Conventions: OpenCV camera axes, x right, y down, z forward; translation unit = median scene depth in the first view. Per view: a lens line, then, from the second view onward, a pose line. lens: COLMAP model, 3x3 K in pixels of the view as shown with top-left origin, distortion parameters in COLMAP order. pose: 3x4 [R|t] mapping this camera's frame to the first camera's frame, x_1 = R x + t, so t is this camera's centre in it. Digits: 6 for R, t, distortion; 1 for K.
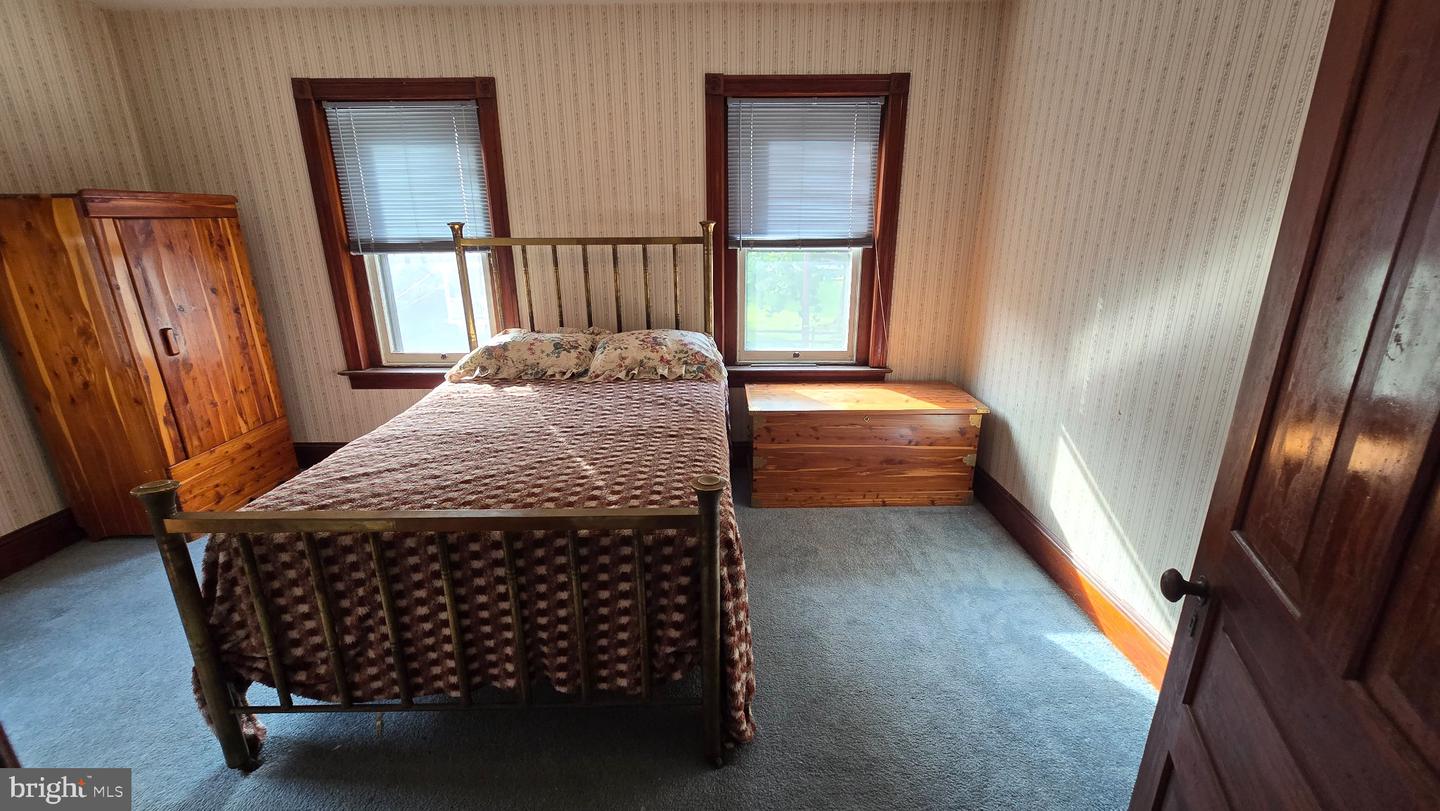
lens RADIAL K [[591.3, 0, 717.8], [0, 591.3, 401.7], [0, 0, 1]] dist [-0.006828, 0.003317]
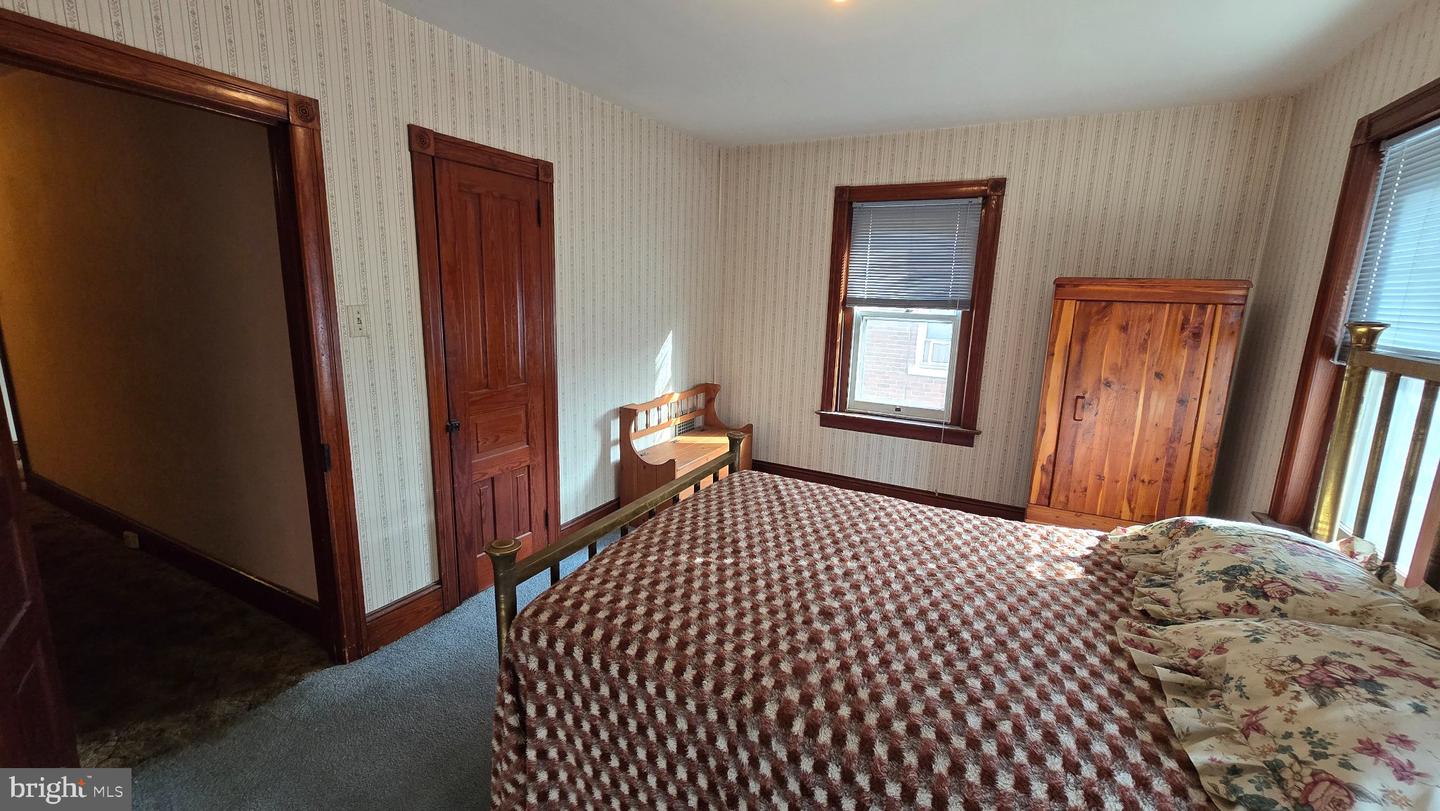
lens RADIAL K [[591.3, 0, 721.2], [0, 591.3, 400.5], [0, 0, 1]] dist [-0.006828, 0.003317]
pose [[-0.455912, 0.164238, -0.874740, 0.312493], [-0.287363, 0.903026, 0.319322, -0.246447], [0.842358, 0.396951, -0.364504, 0.740823]]
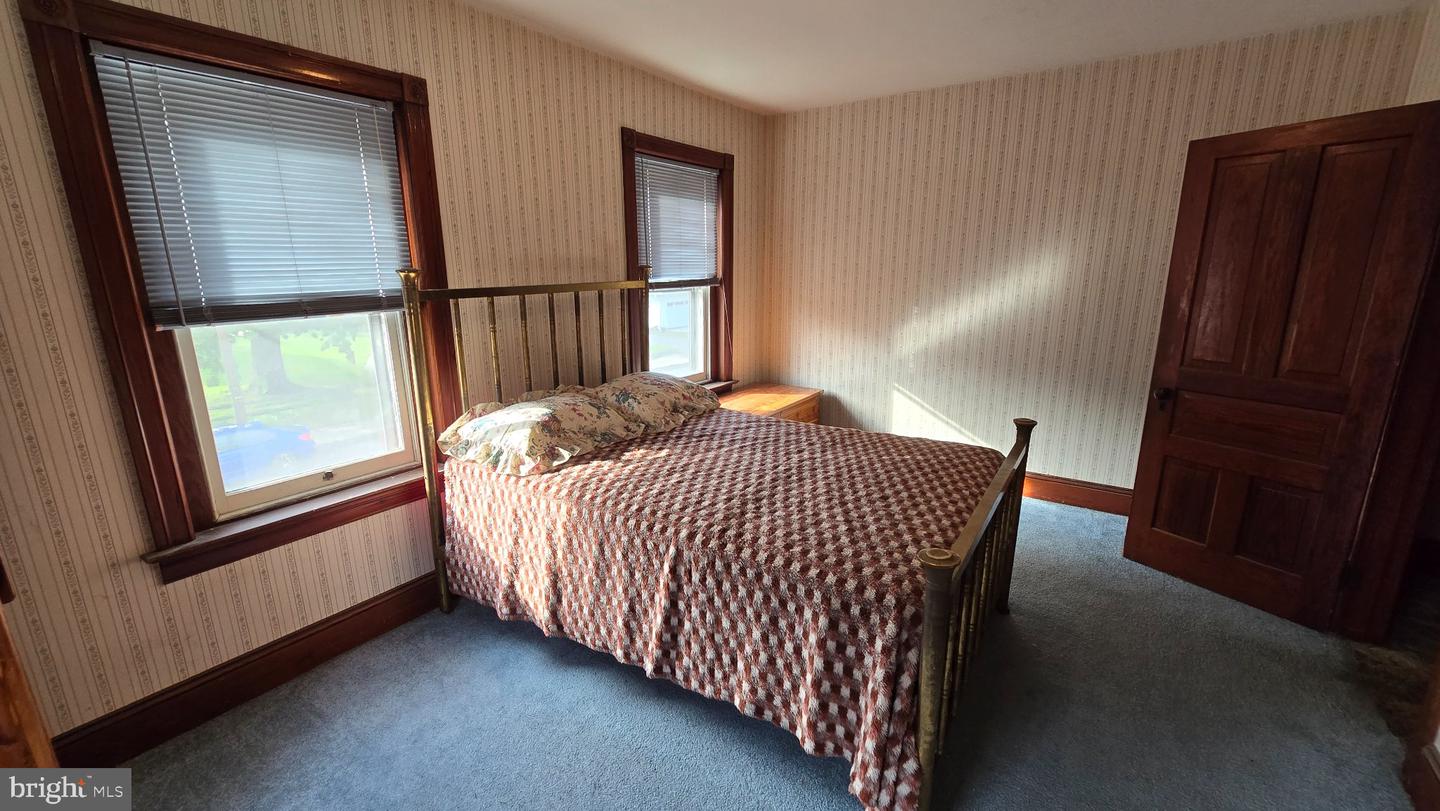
lens RADIAL K [[591.3, 0, 720.7], [0, 591.3, 403.0], [0, 0, 1]] dist [-0.006828, 0.003317]
pose [[0.561076, -0.191798, 0.805238, -0.847540], [0.242058, 0.968281, 0.061971, -0.104232], [-0.791582, 0.160144, 0.589705, 0.320609]]
